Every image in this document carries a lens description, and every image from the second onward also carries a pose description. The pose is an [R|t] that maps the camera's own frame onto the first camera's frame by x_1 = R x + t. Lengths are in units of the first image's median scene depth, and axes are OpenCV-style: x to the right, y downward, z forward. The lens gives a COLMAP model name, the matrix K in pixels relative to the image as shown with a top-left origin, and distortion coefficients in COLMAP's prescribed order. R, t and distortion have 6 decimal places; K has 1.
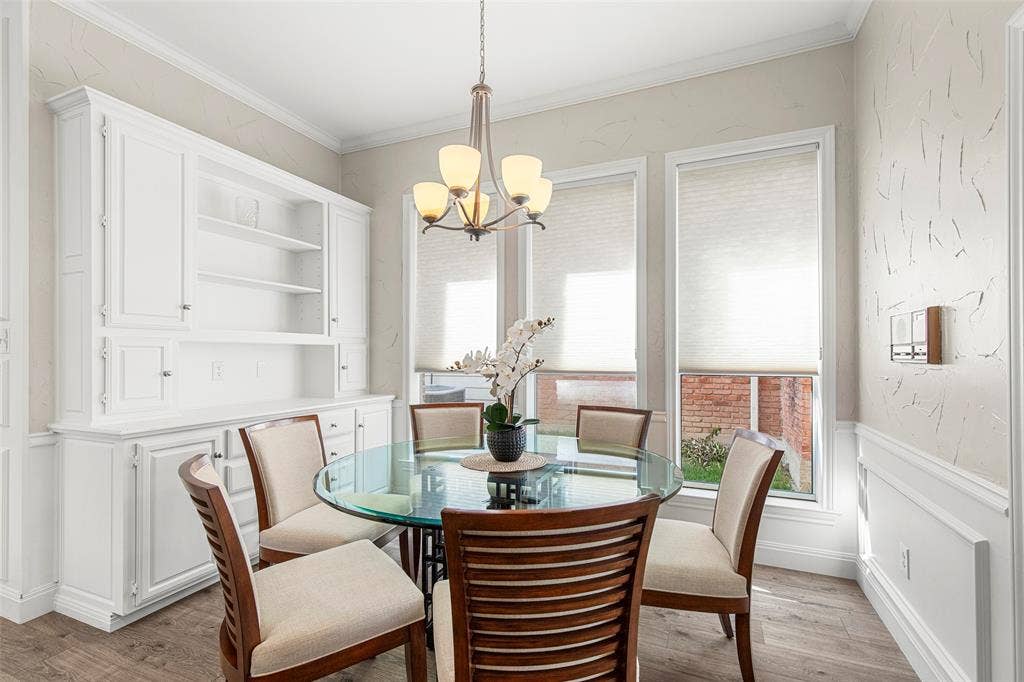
lens RADIAL K [[459.2, 0, 512.0], [0, 459.2, 341.0], [0, 0, 1]] dist [0.002259, 0.000116]
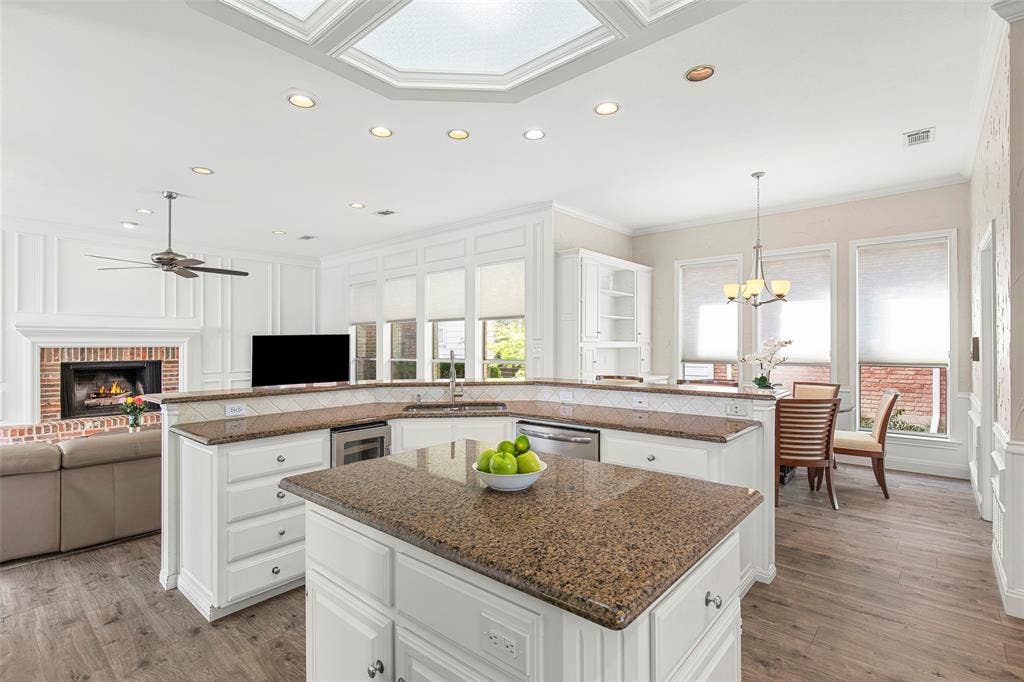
lens RADIAL K [[464.6, 0, 519.6], [0, 464.6, 339.0], [0, 0, 1]] dist [-0.000774, -0.000363]
pose [[0.949728, -0.004848, -0.313038, -0.312978], [0.008298, 0.999919, 0.009689, -0.056482], [0.312965, -0.011800, 0.949691, -1.097335]]
